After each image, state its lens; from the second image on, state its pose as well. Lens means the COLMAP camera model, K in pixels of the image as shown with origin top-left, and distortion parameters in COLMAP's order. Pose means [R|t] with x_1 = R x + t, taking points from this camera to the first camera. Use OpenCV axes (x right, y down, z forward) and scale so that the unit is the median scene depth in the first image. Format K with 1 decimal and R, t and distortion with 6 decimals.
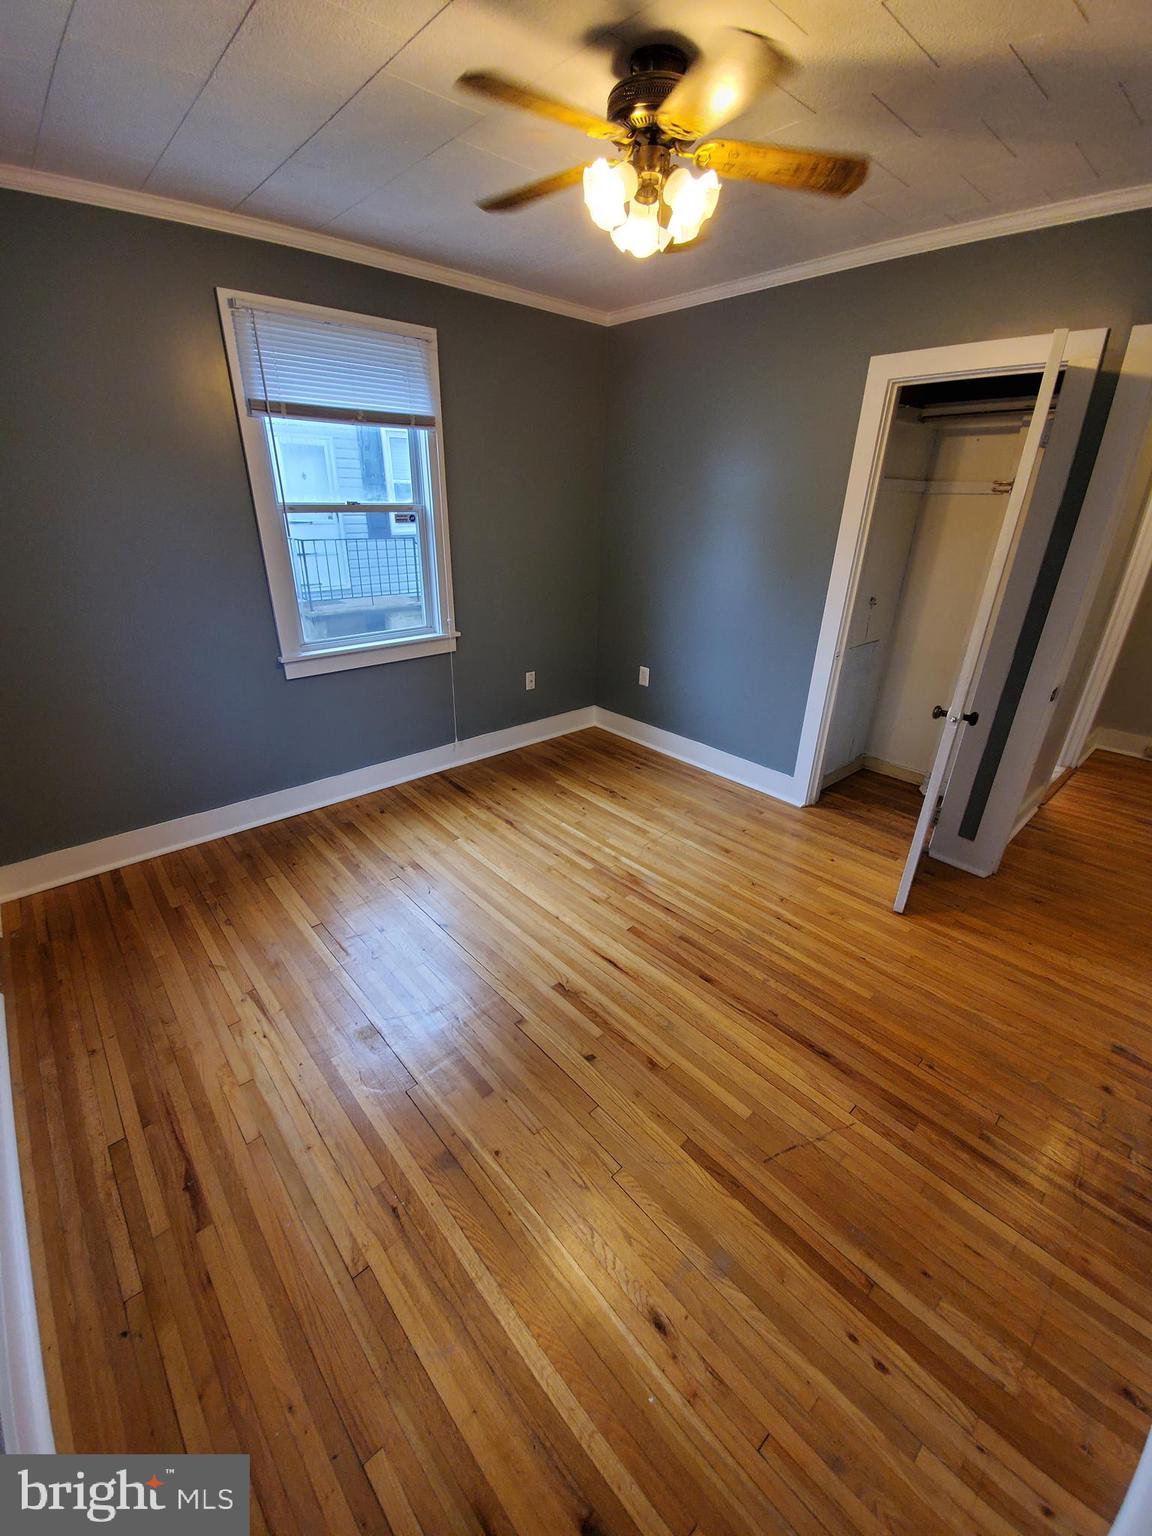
lens RADIAL K [[612.9, 0, 564.9], [0, 612.9, 766.2], [0, 0, 1]] dist [-0.002134, -0.000570]
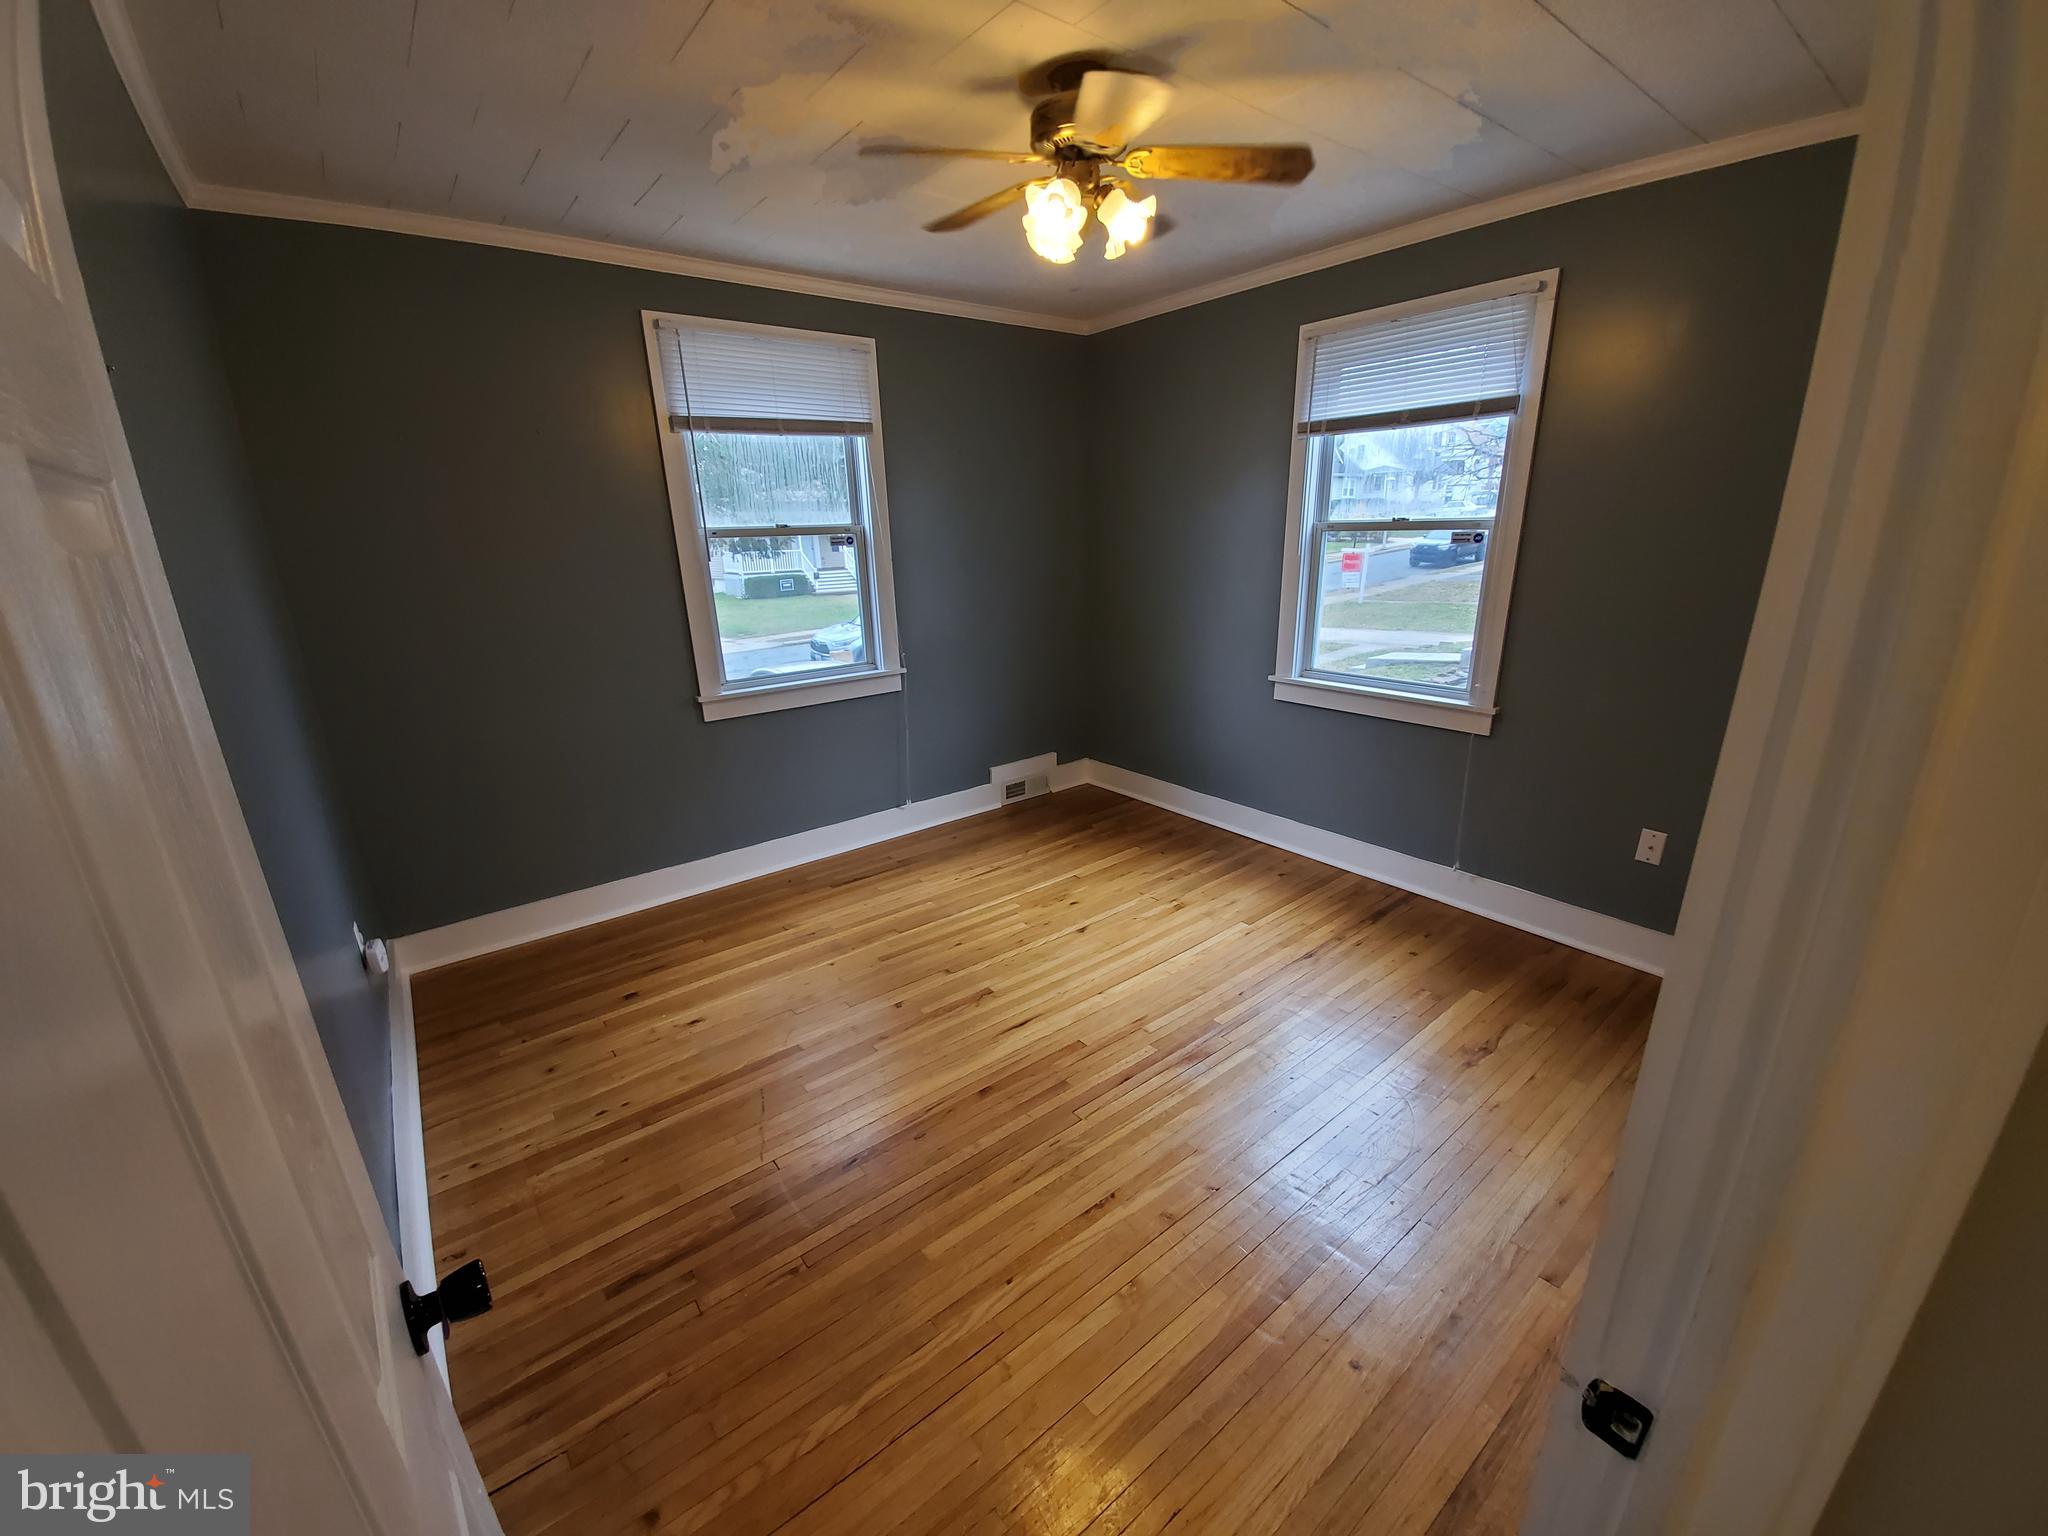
lens RADIAL K [[817.2, 0, 1012.0], [0, 817.2, 781.9], [0, 0, 1]] dist [-0.002134, -0.000570]
pose [[-0.067086, 0.293881, -0.953485, 0.942592], [-0.380843, 0.875739, 0.296714, -0.284000], [0.922203, 0.383033, 0.053173, 0.682306]]
